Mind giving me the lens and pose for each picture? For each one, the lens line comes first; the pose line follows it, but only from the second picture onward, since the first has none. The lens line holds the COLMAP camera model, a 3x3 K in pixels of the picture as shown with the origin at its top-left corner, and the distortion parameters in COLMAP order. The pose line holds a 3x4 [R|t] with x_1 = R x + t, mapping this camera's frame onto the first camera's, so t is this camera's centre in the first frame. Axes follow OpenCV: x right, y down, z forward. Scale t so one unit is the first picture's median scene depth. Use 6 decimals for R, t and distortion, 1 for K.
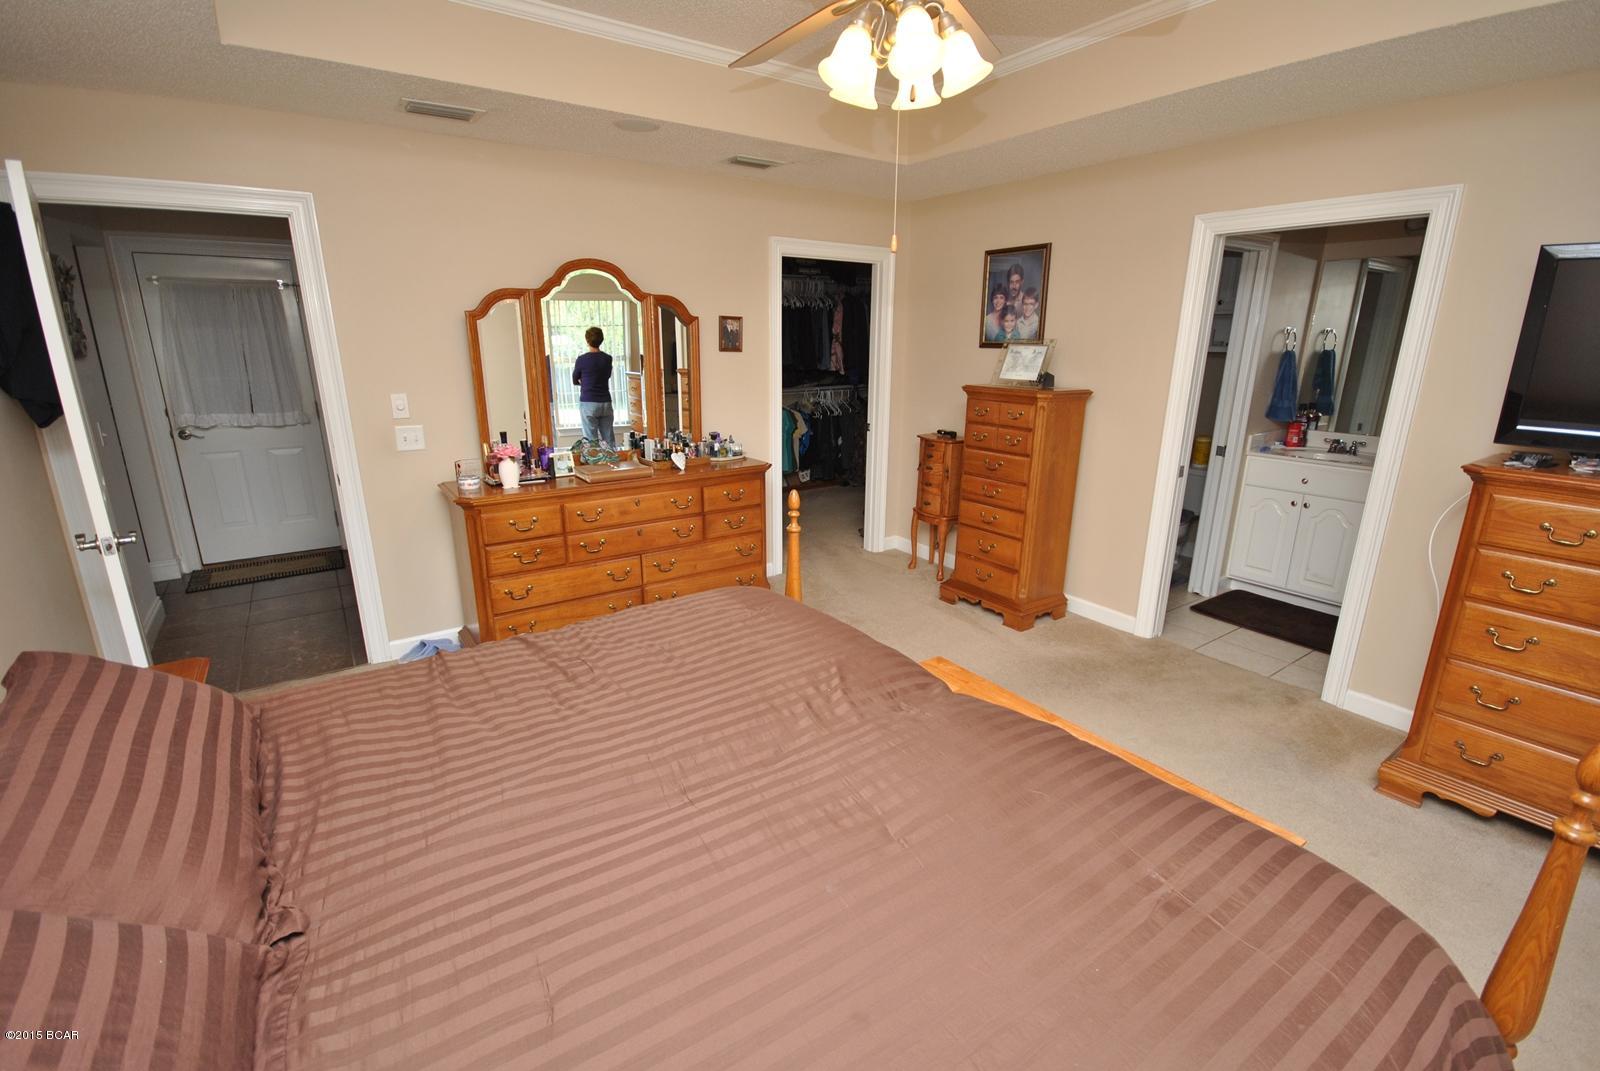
lens RADIAL K [[707.8, 0, 800.5], [0, 707.8, 532.3], [0, 0, 1]] dist [0.024370, -0.019564]
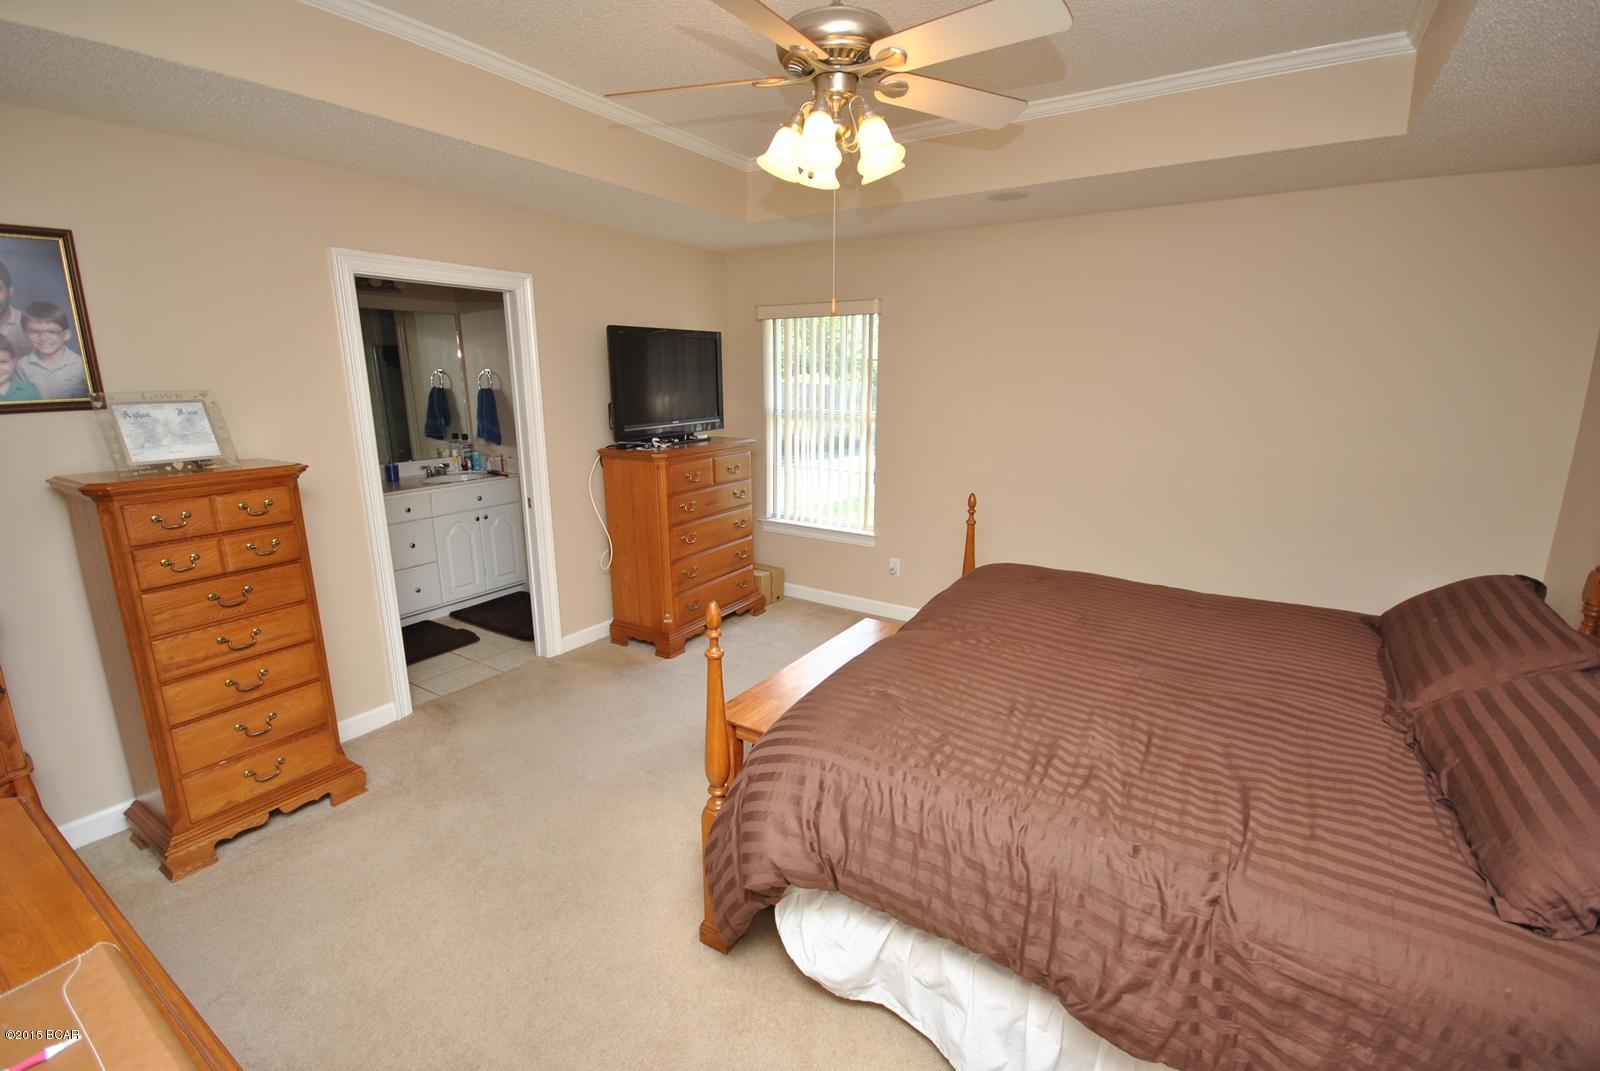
lens RADIAL K [[707.8, 0, 800.5], [0, 707.8, 532.3], [0, 0, 1]] dist [0.024370, -0.019564]
pose [[-0.365094, -0.219682, 0.904680, -0.442637], [0.247691, 0.913814, 0.321858, -0.219982], [-0.897416, 0.341590, -0.279215, 0.710228]]
